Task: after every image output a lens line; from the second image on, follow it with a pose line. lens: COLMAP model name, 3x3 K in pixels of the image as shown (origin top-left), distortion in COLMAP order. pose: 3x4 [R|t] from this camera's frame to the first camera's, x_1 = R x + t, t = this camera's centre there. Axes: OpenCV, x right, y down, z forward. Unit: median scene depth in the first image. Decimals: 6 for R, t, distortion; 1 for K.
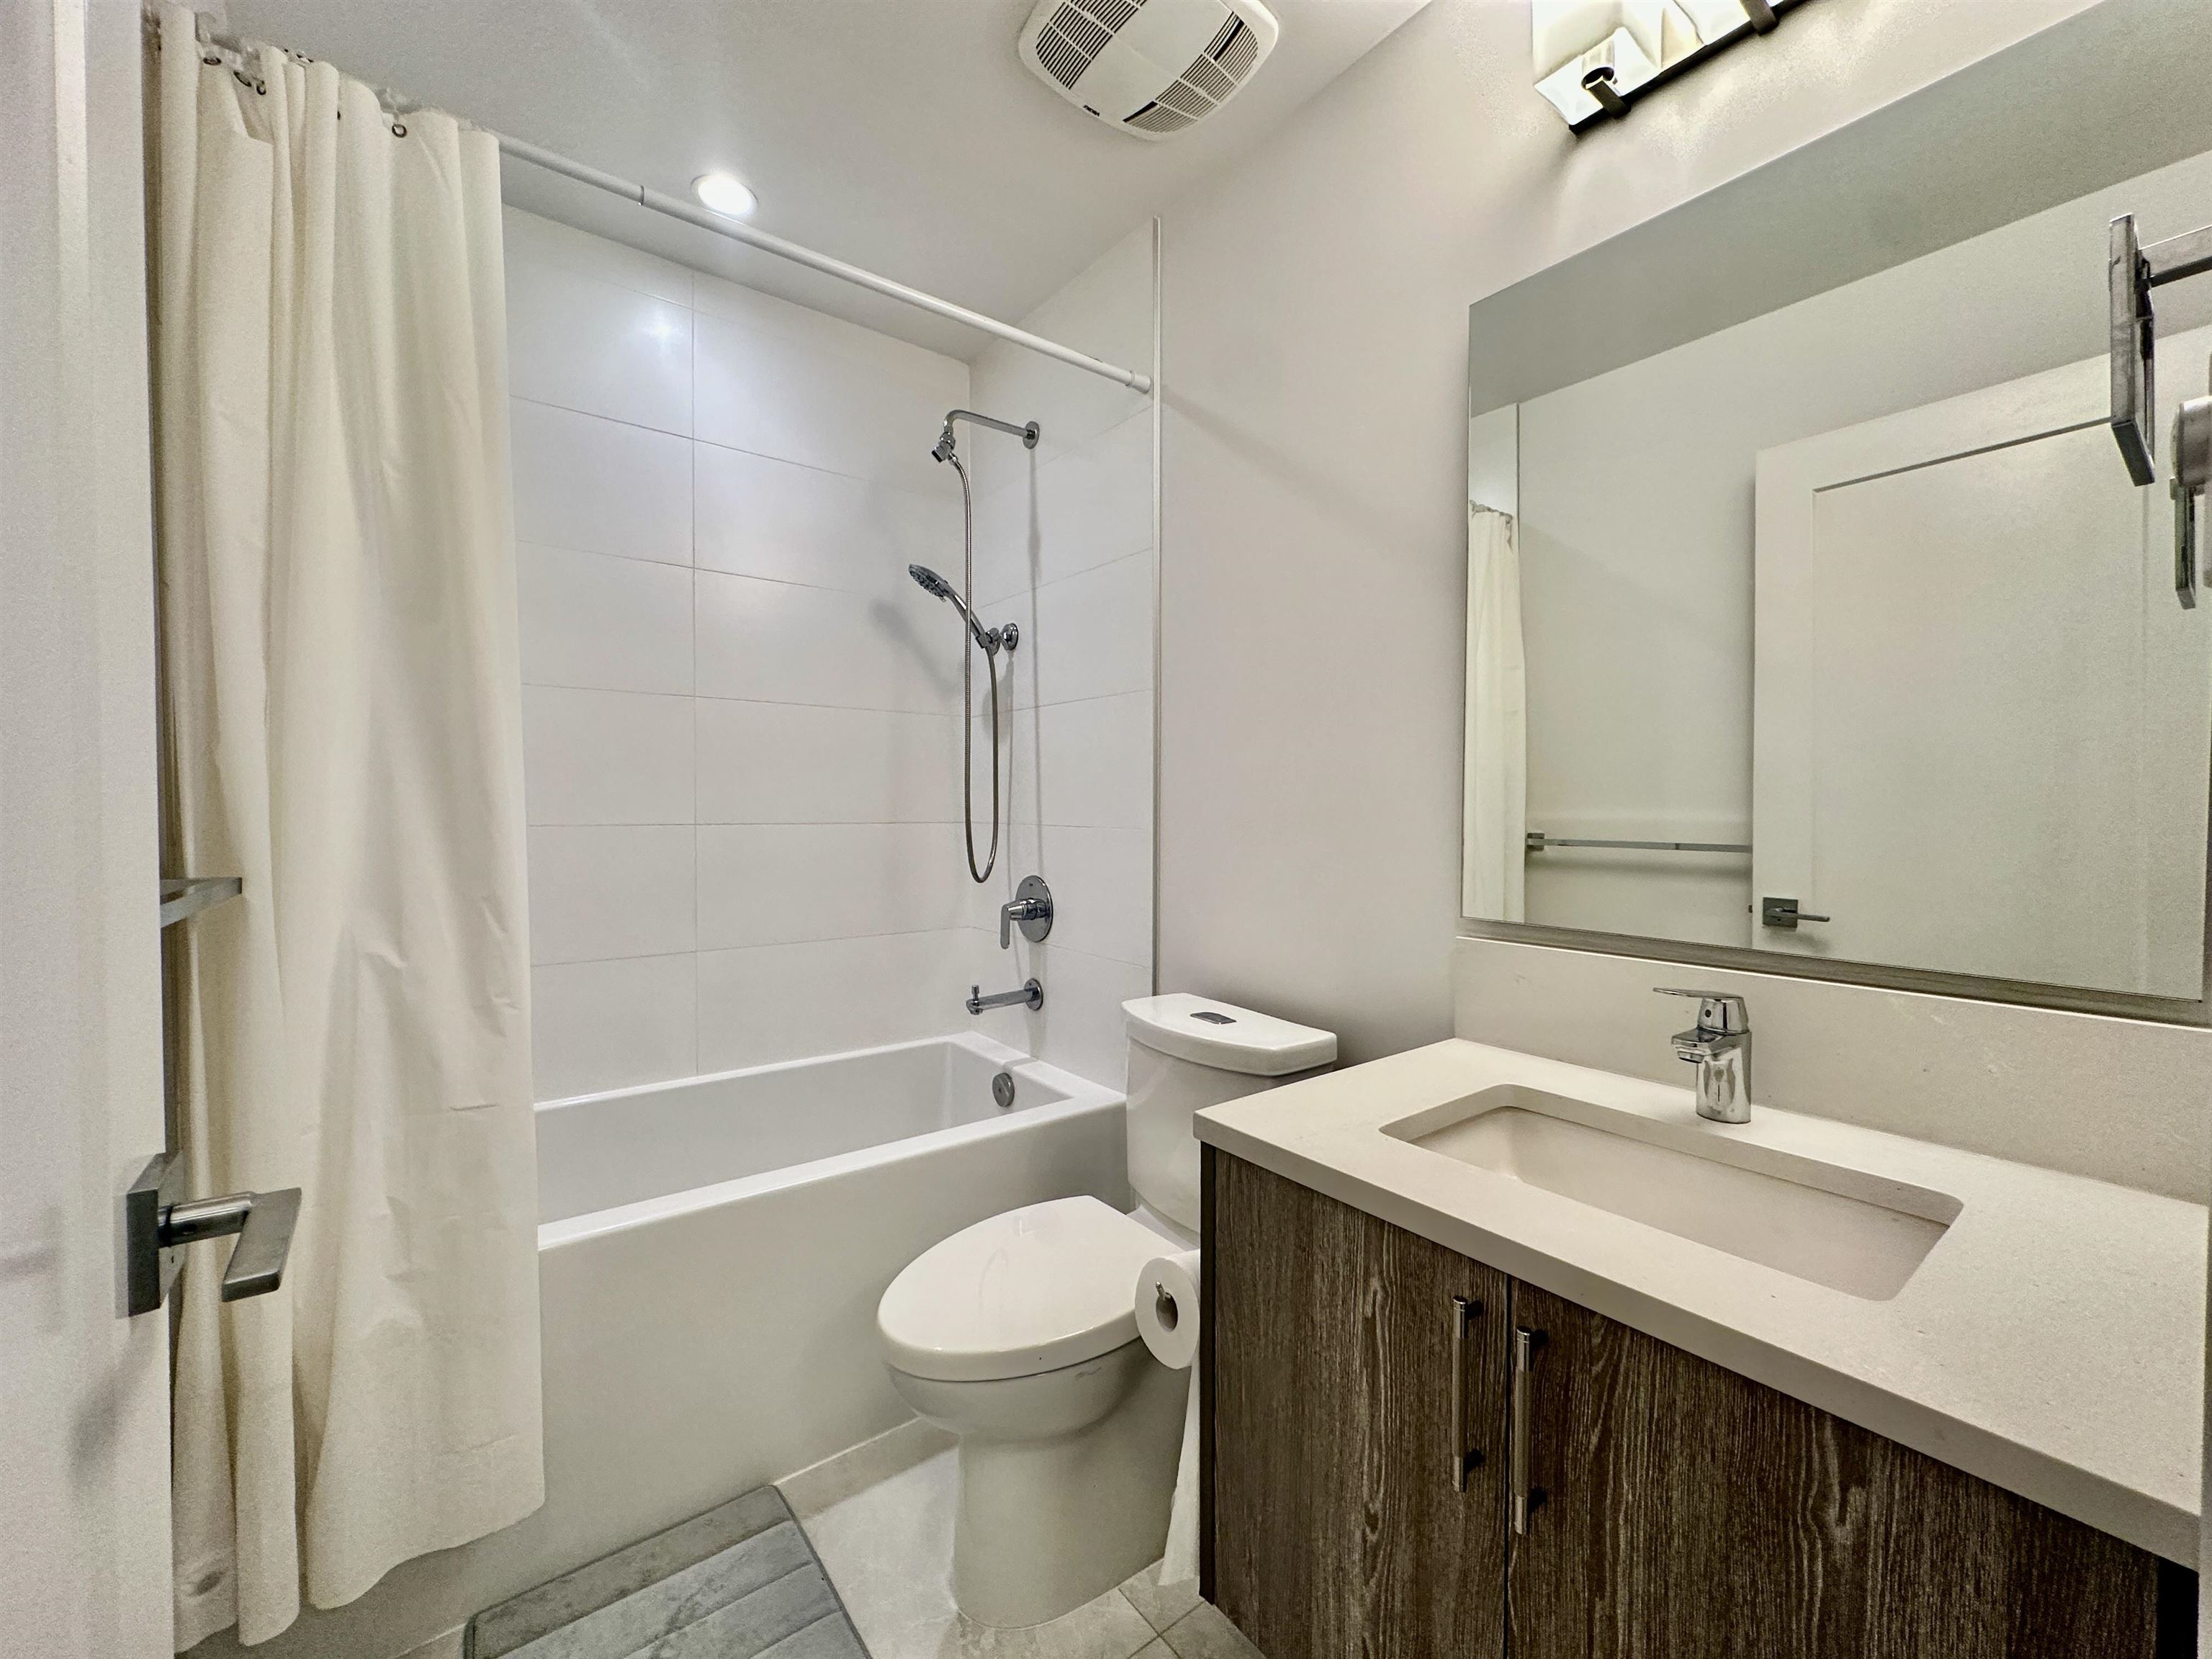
lens RADIAL K [[880.9, 0, 1105.1], [0, 880.9, 828.9], [0, 0, 1]] dist [-0.002248, 0.000583]
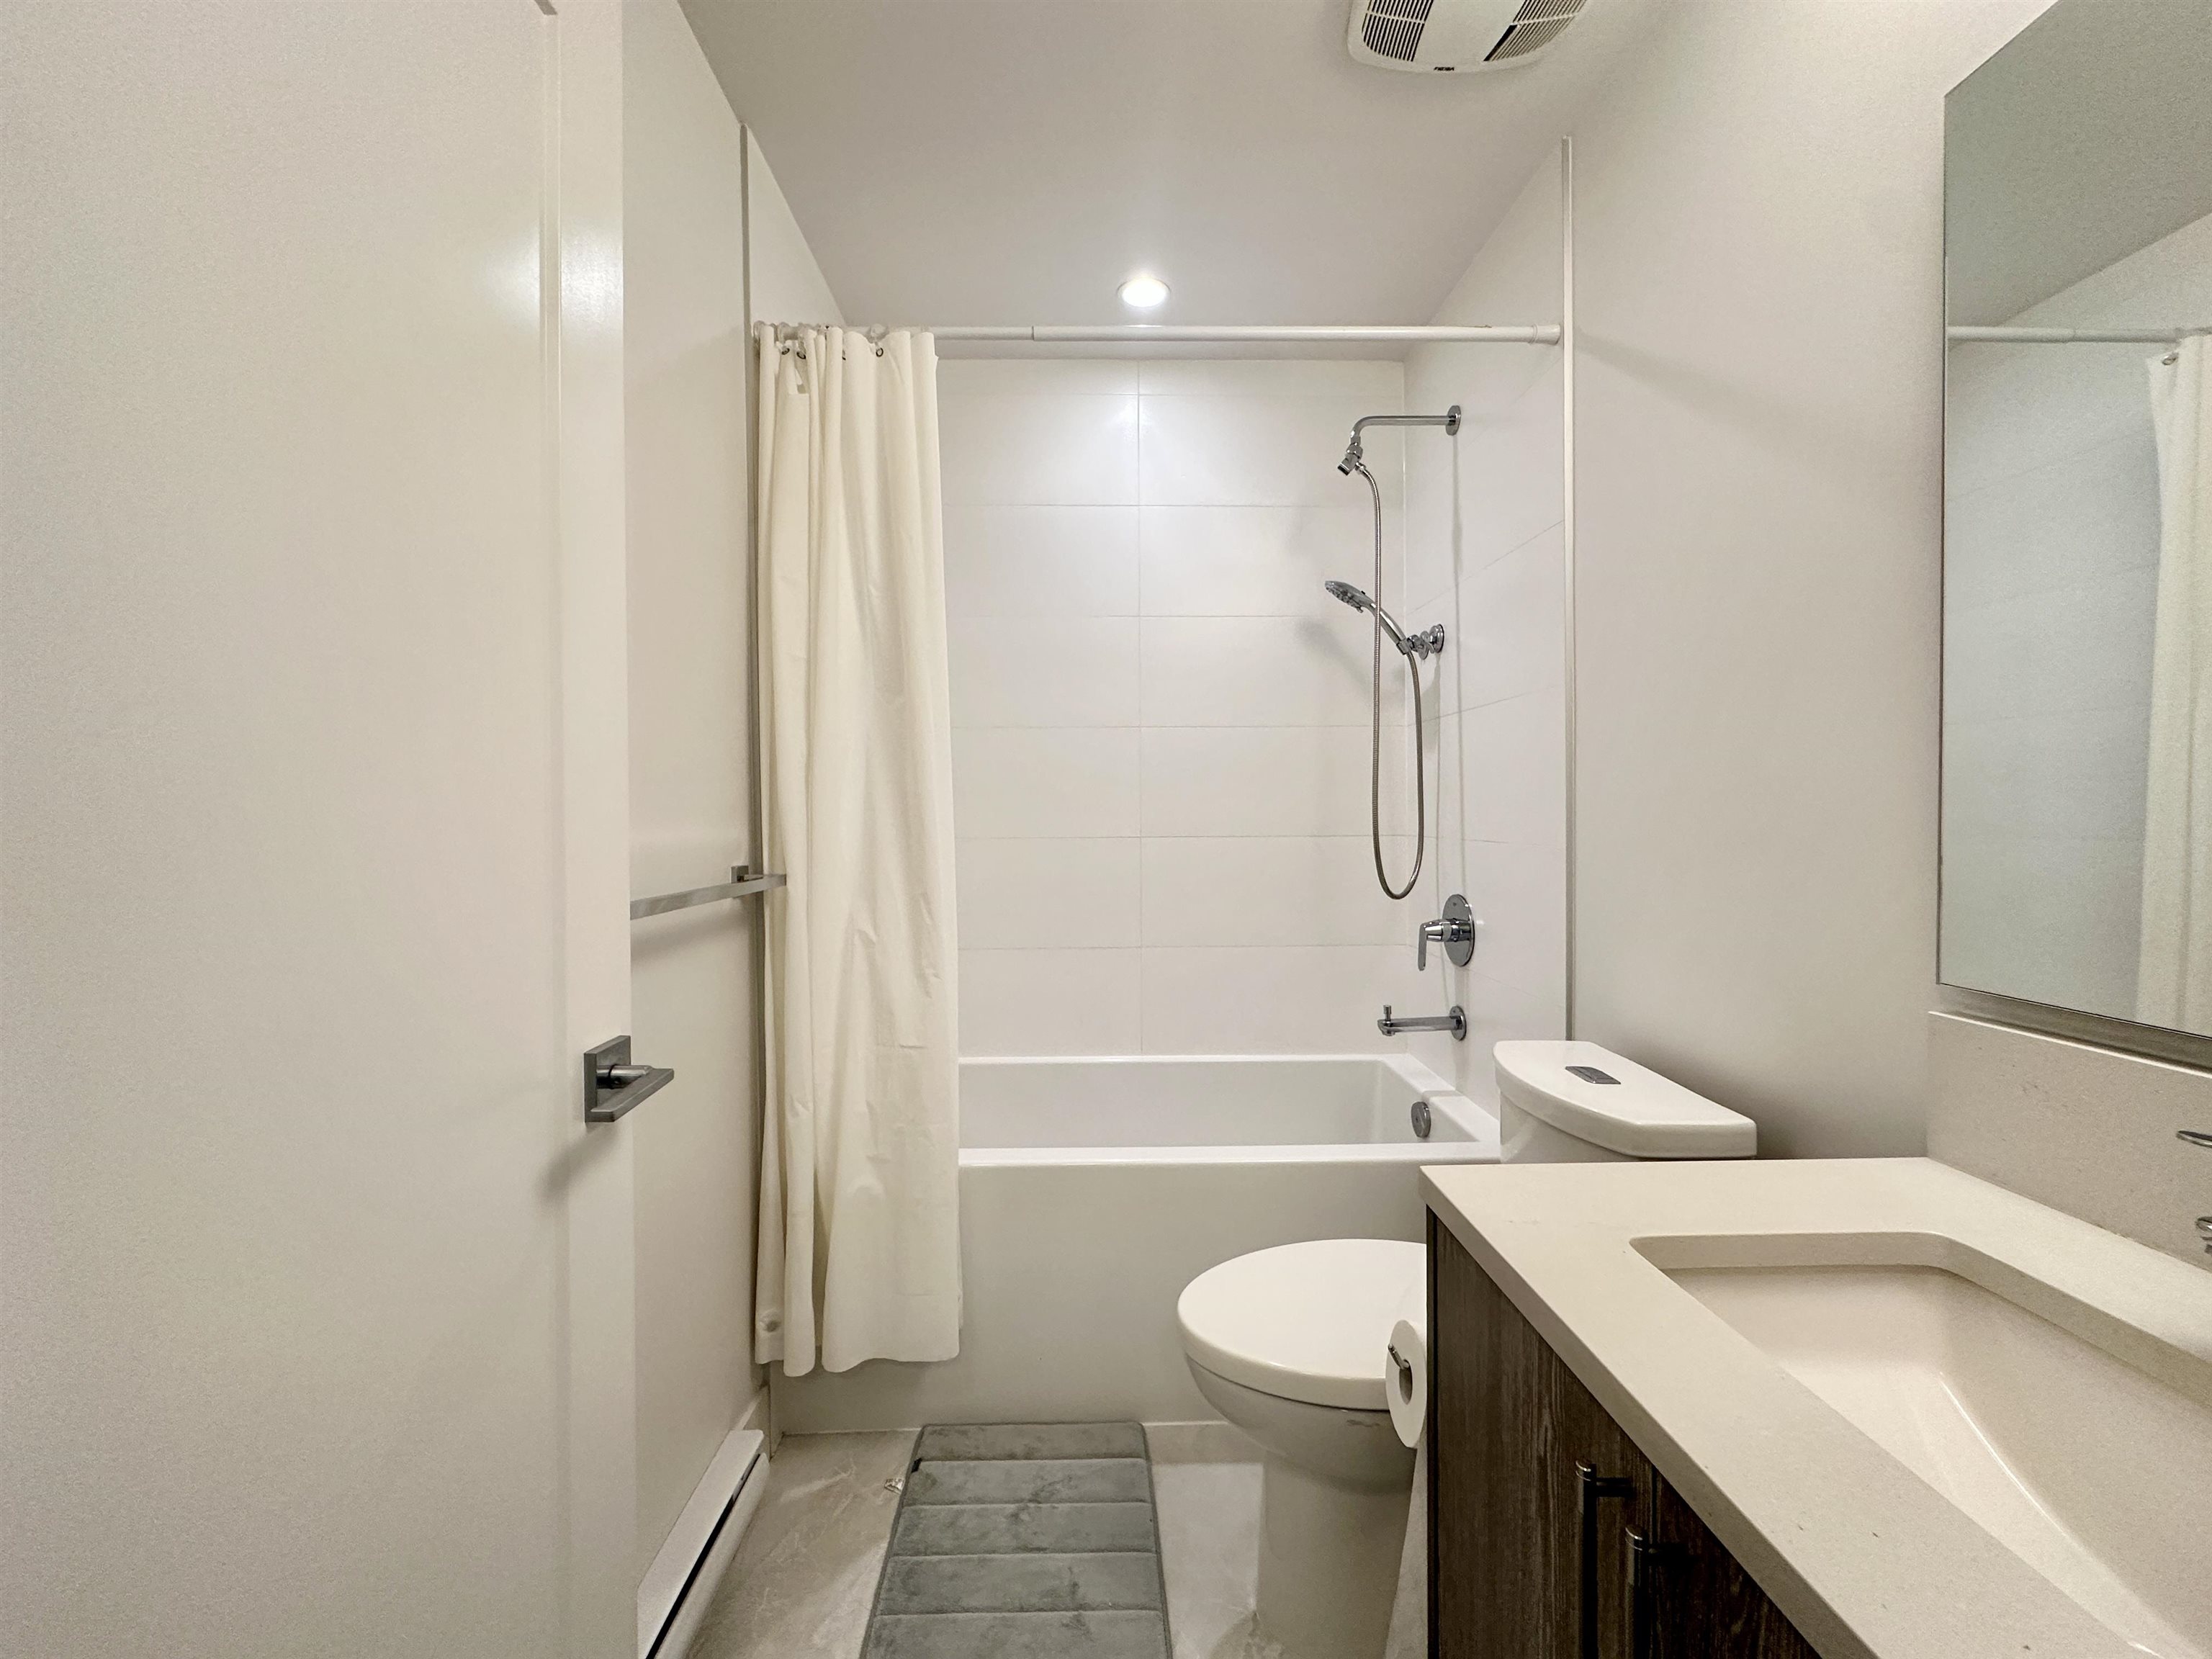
lens RADIAL K [[880.9, 0, 1109.9], [0, 880.9, 829.3], [0, 0, 1]] dist [-0.002248, 0.000583]
pose [[0.808194, 0.000581, -0.588915, 0.293120], [-0.005262, 0.999967, -0.006234, -0.012904], [0.588892, 0.008137, 0.808171, 0.064089]]
